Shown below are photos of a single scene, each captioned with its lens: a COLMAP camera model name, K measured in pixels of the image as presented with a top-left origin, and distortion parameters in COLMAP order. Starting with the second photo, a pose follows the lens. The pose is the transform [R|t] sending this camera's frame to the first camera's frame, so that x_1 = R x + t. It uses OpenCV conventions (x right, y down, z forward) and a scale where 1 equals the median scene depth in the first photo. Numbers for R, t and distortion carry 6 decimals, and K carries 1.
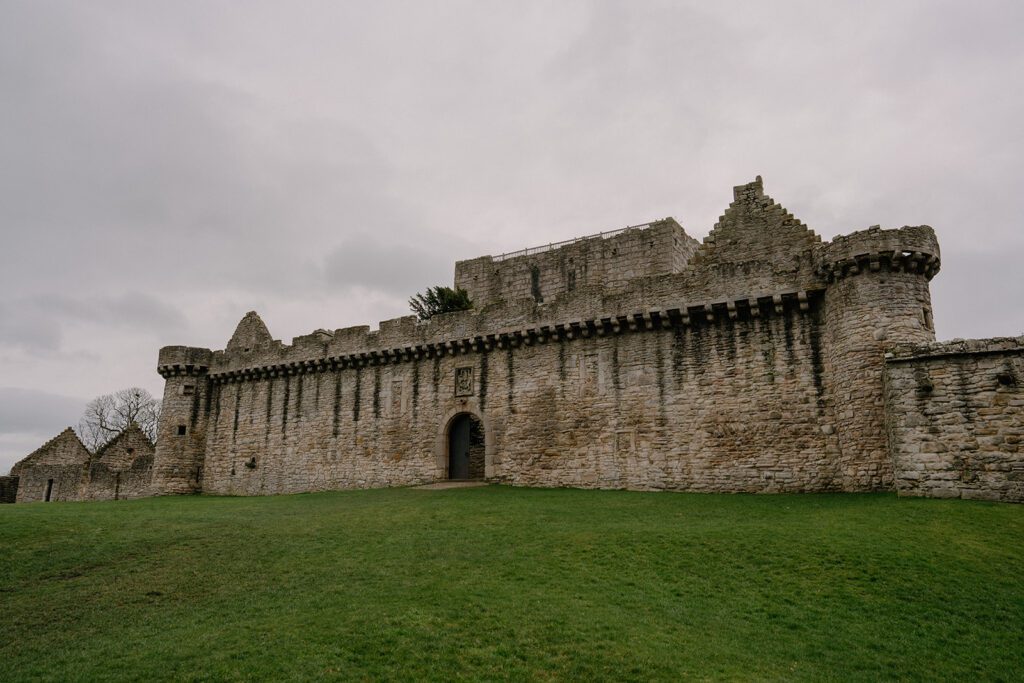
lens RADIAL K [[690.2, 0, 513.0], [0, 690.2, 340.8], [0, 0, 1]] dist [-0.015476, 0.023557]
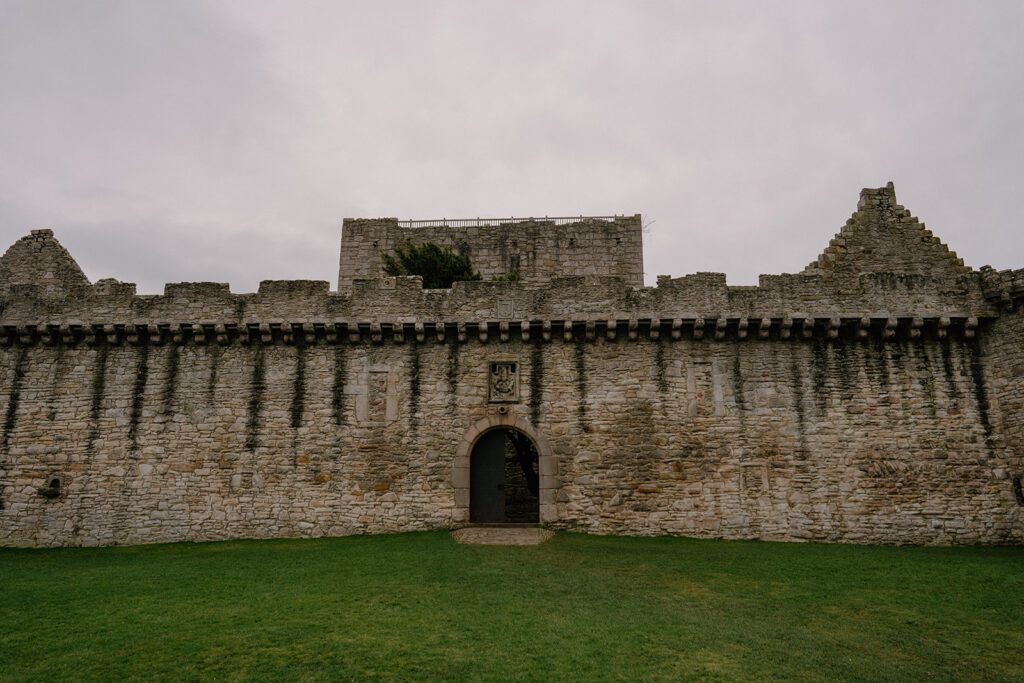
lens RADIAL K [[690.2, 0, 510.4], [0, 690.2, 340.7], [0, 0, 1]] dist [-0.015476, 0.023557]
pose [[0.872712, 0.114957, 0.474509, -0.425161], [-0.107024, 0.993291, -0.043804, 0.050483], [-0.476361, -0.012556, 0.879160, 0.404912]]
